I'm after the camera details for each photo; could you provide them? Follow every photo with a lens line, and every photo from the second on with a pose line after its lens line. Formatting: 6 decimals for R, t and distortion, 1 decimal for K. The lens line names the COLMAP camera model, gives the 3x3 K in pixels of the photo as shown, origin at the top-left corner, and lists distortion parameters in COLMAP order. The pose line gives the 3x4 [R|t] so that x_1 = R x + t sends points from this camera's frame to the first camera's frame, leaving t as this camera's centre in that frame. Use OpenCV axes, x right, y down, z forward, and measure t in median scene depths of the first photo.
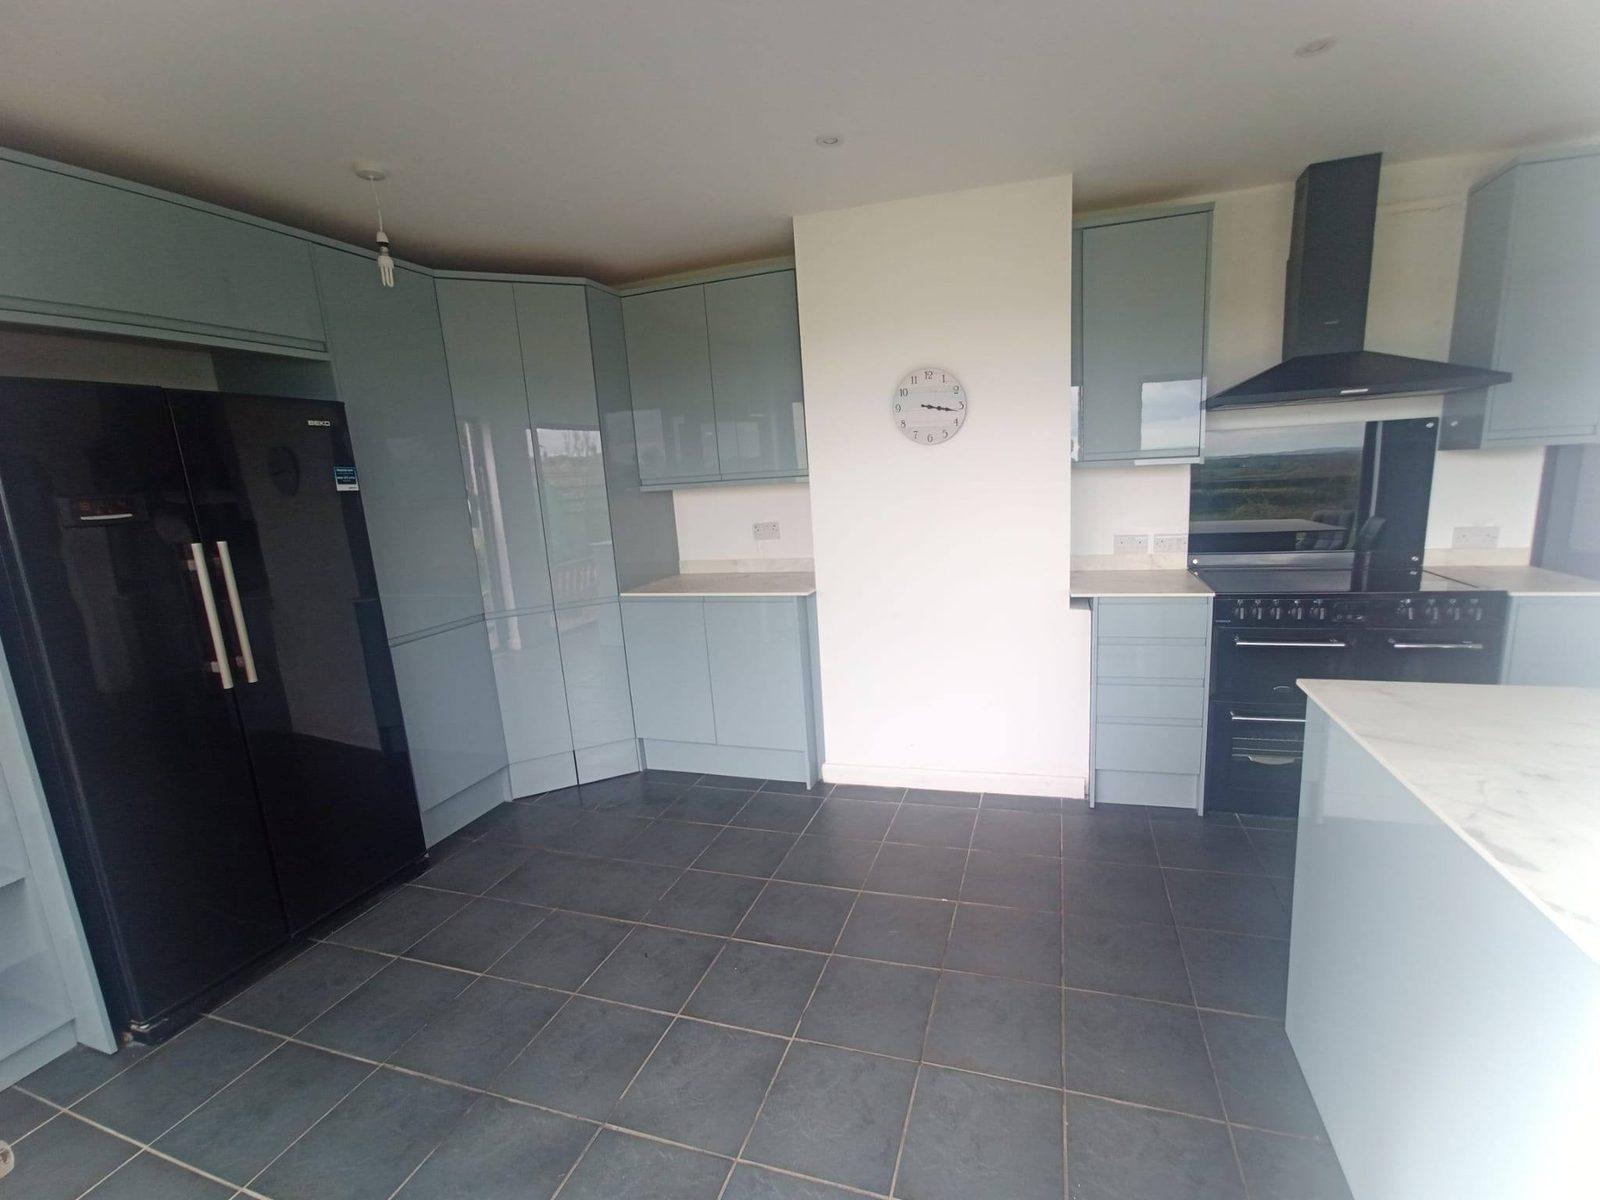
lens RADIAL K [[730.8, 0, 804.0], [0, 730.8, 605.1], [0, 0, 1]] dist [-0.019366, 0.000369]
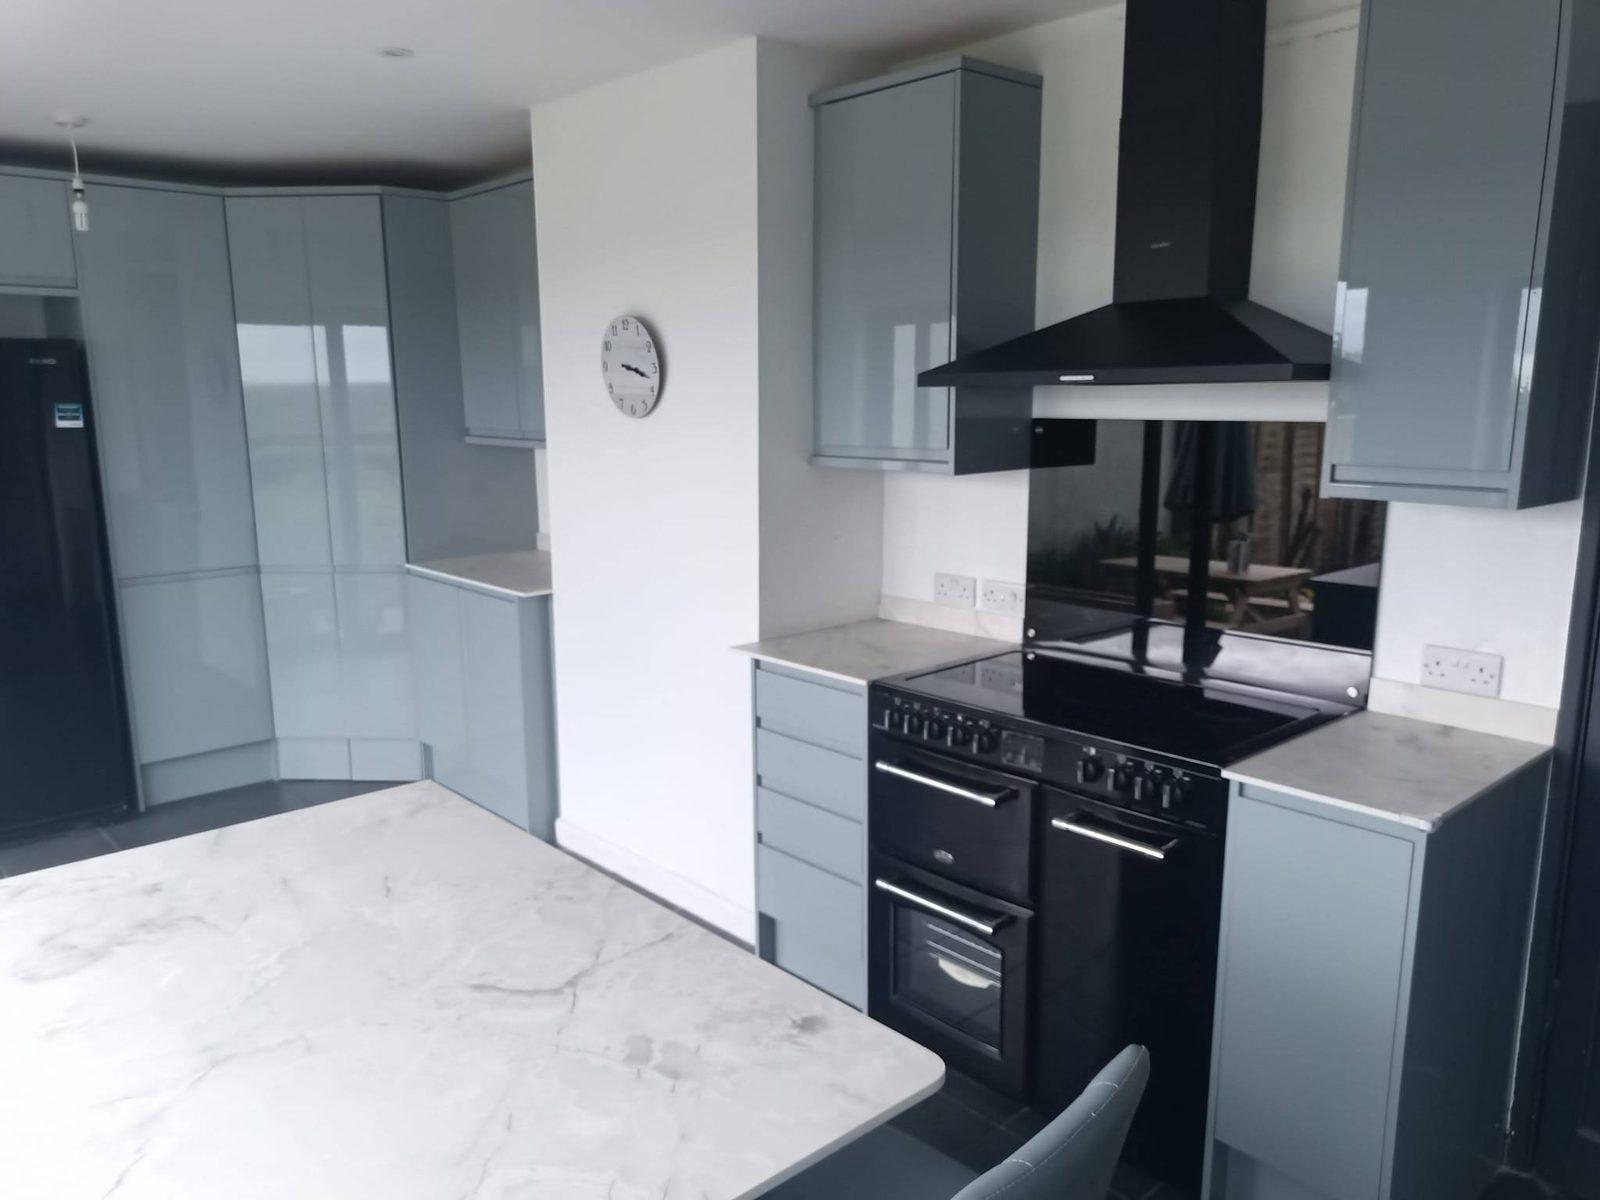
lens RADIAL K [[1205.8, 0, 797.3], [0, 1205.8, 604.4], [0, 0, 1]] dist [0.042961, -0.096885]
pose [[0.866487, 0.146571, -0.477198, 0.927916], [-0.138473, 0.988983, 0.052330, -0.120838], [0.479611, 0.020736, 0.877236, 0.012266]]
